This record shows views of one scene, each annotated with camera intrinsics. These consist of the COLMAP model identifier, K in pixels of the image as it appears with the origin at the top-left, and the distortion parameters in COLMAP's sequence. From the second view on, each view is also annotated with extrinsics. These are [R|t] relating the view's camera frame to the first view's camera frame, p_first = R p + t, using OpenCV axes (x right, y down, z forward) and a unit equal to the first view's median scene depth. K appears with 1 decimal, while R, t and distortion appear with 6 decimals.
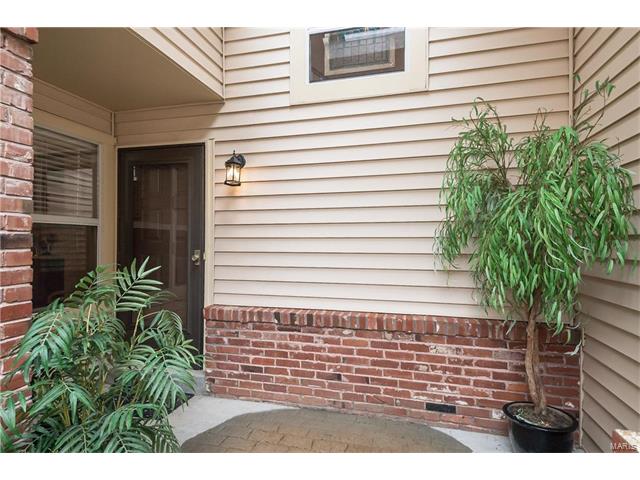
lens RADIAL K [[367.5, 0, 315.6], [0, 367.5, 242.9], [0, 0, 1]] dist [0.007958, 0.000239]
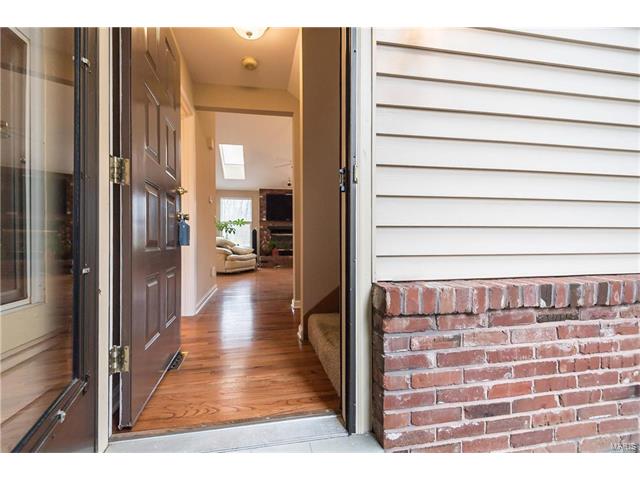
lens RADIAL K [[297.9, 0, 315.6], [0, 297.9, 240.9], [0, 0, 1]] dist [0.017044, -0.008828]
pose [[0.896478, -0.005633, 0.443053, -0.549718], [0.000563, 0.999933, 0.011575, 0.124023], [-0.443088, -0.010127, 0.896421, 0.769914]]
